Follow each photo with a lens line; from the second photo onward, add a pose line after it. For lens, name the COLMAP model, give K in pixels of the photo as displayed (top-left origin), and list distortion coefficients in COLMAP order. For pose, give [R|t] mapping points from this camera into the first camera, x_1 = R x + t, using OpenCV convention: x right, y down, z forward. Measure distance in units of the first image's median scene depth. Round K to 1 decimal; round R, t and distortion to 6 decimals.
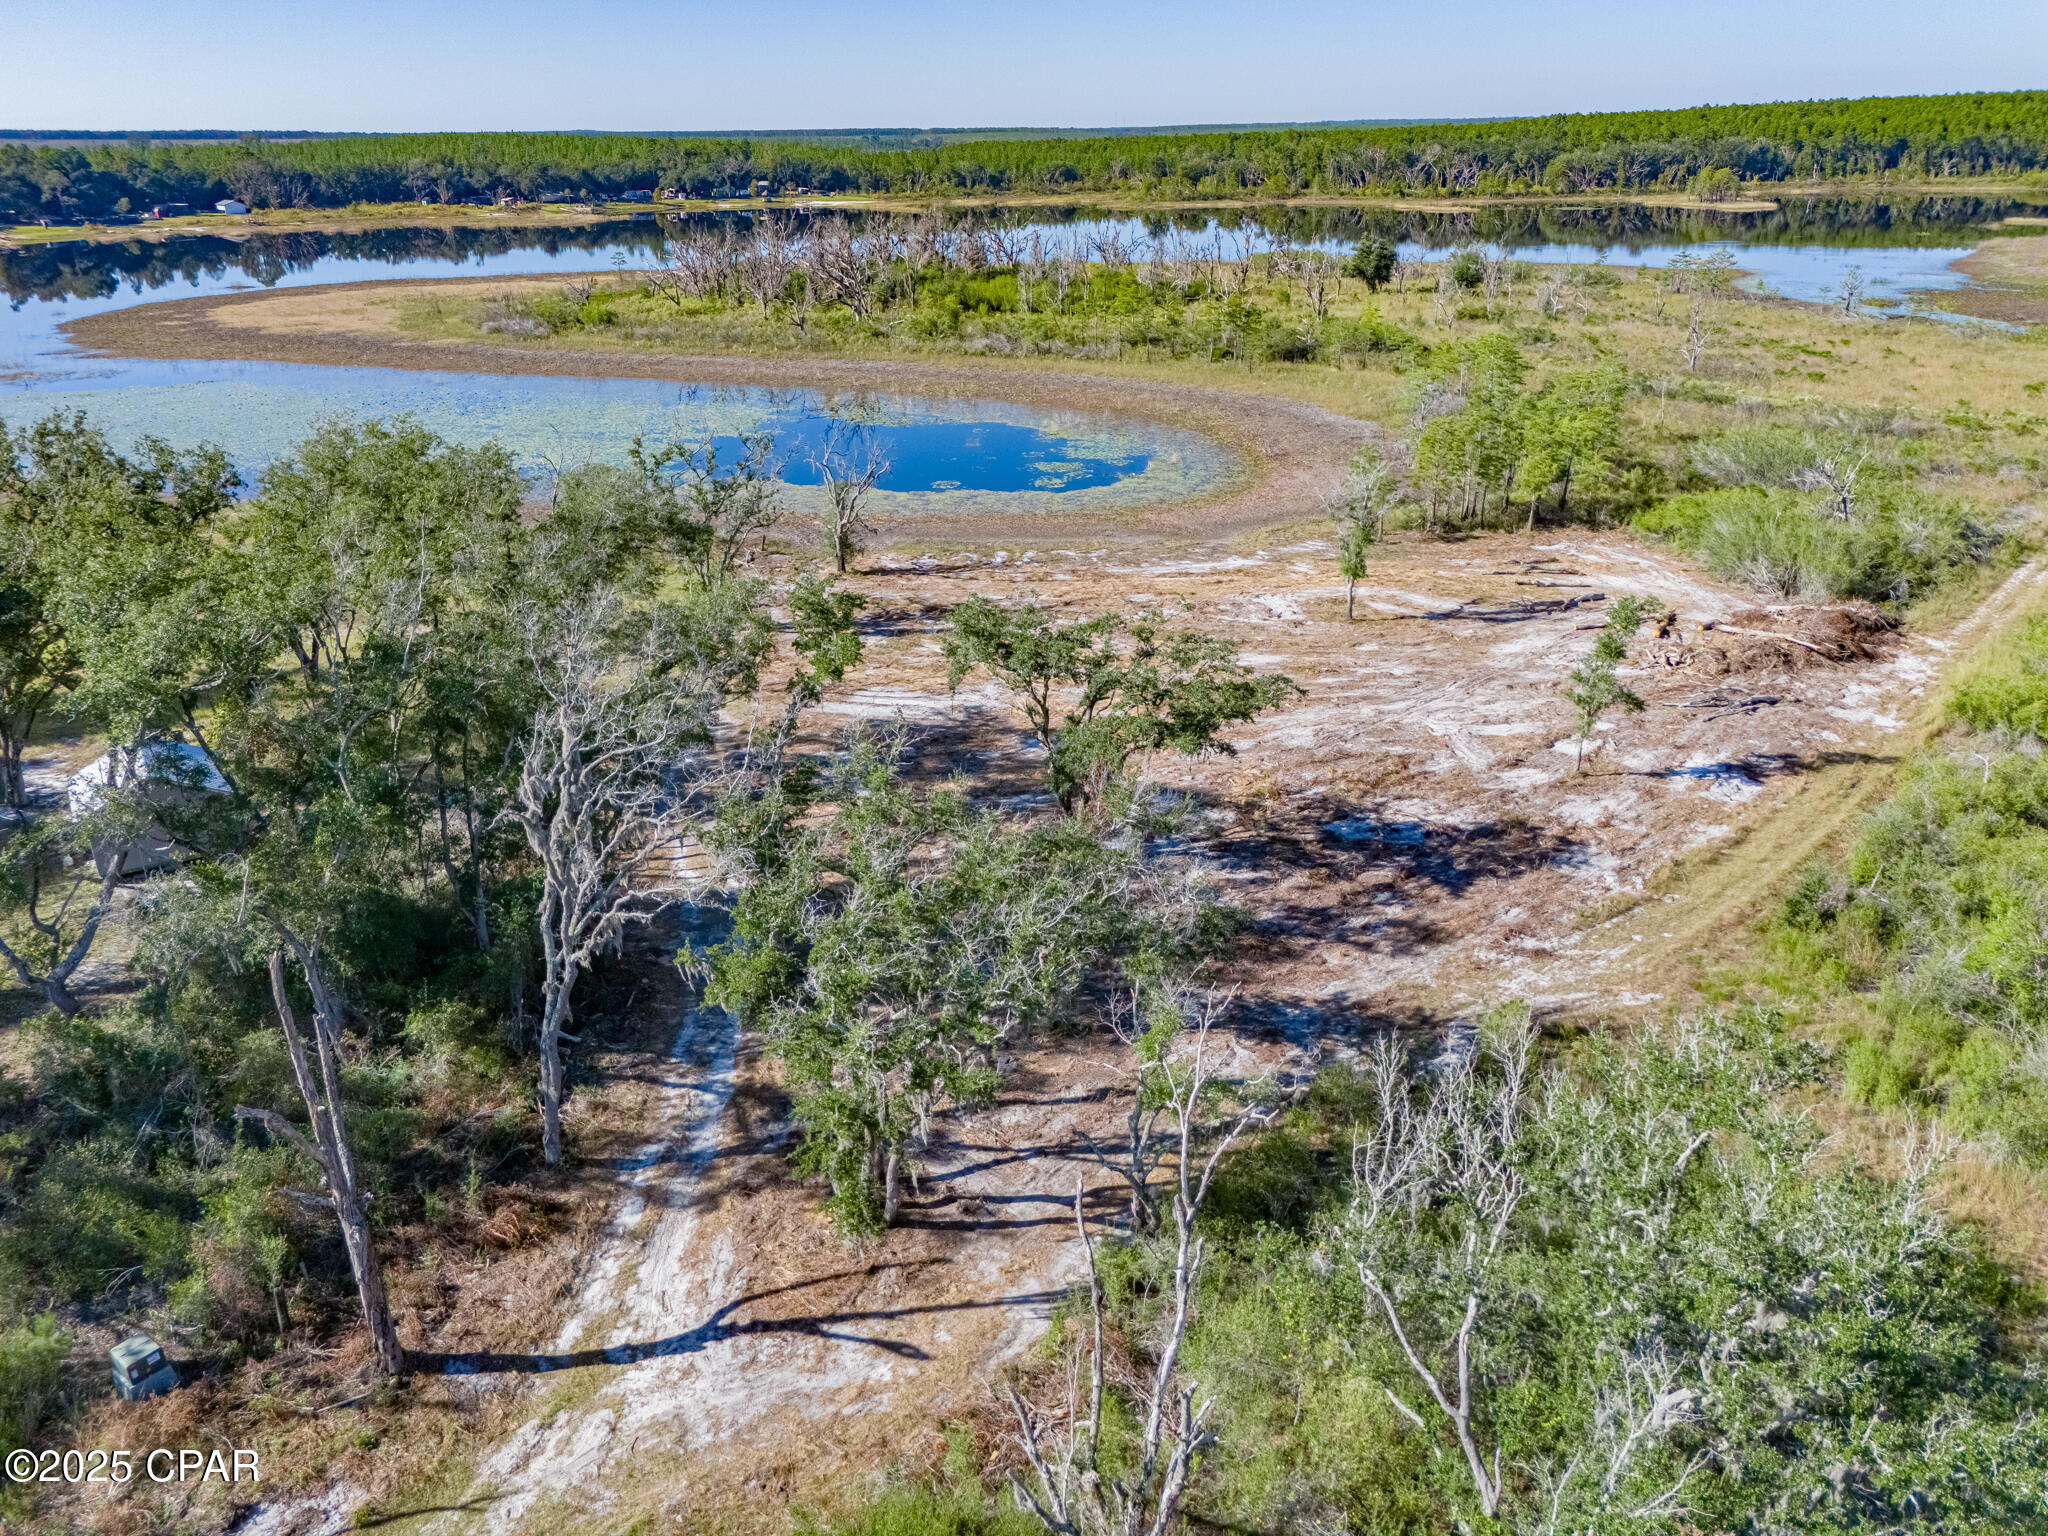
lens RADIAL K [[1517.5, 0, 1022.3], [0, 1517.5, 770.6], [0, 0, 1]] dist [0.064121, -0.051735]
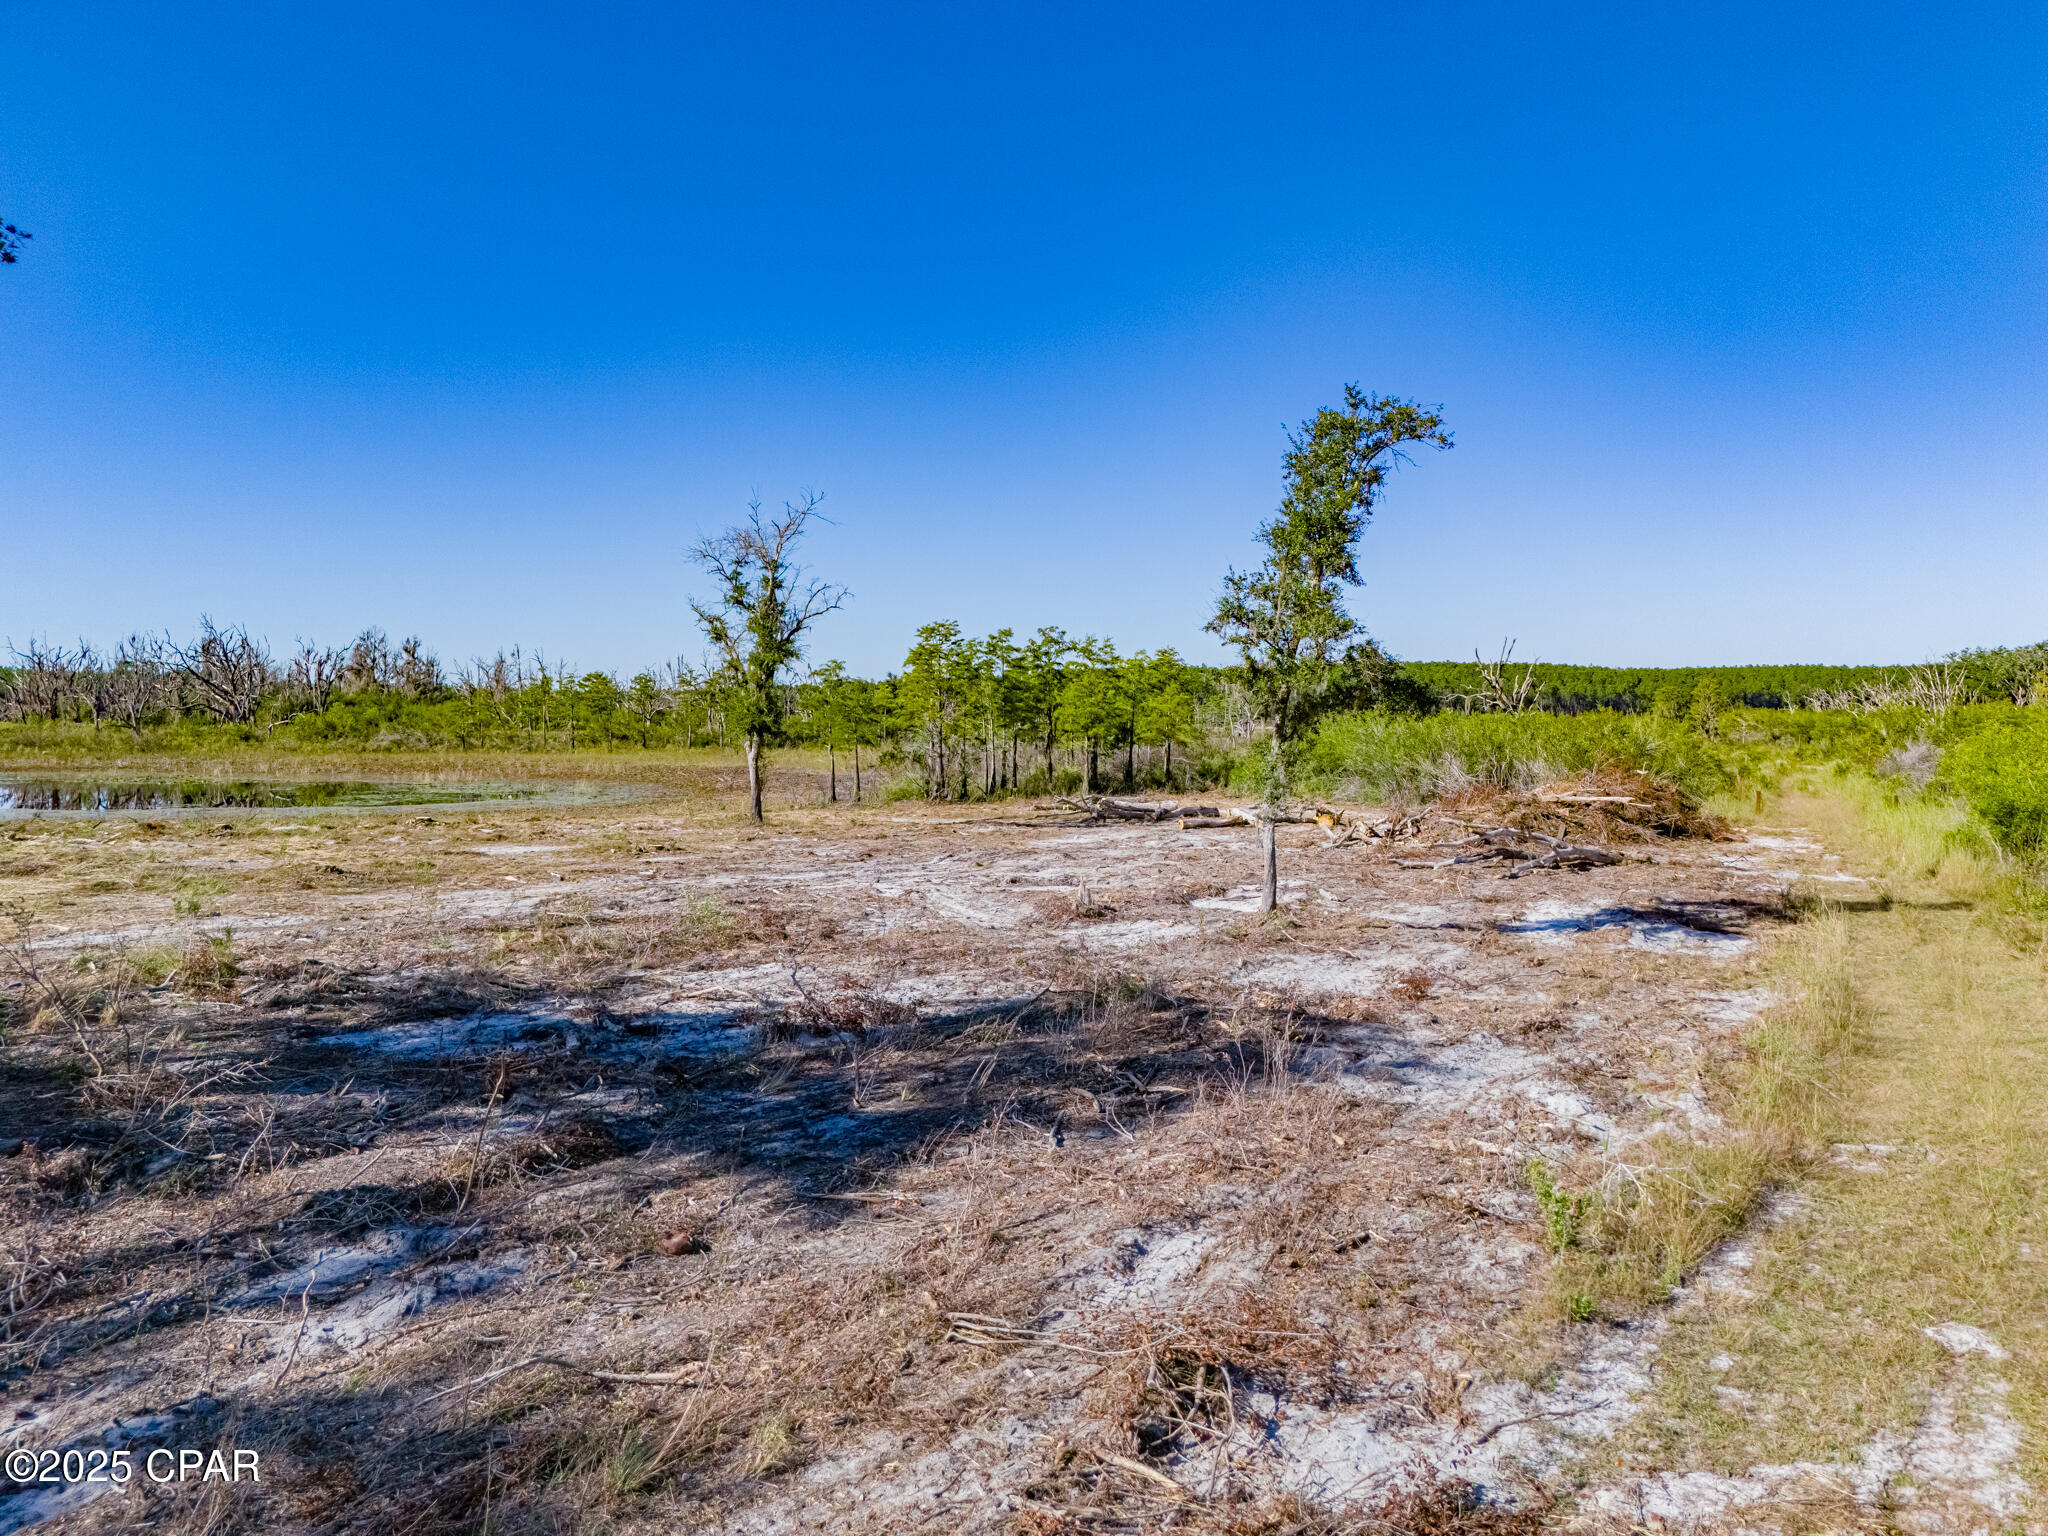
lens RADIAL K [[1517.5, 0, 1022.3], [0, 1517.5, 770.6], [0, 0, 1]] dist [0.064121, -0.051735]
pose [[0.963307, 0.005555, 0.268343, 0.162426], [0.090410, 0.934643, -0.343902, 0.059885], [-0.252715, 0.355545, 0.899846, 0.517546]]
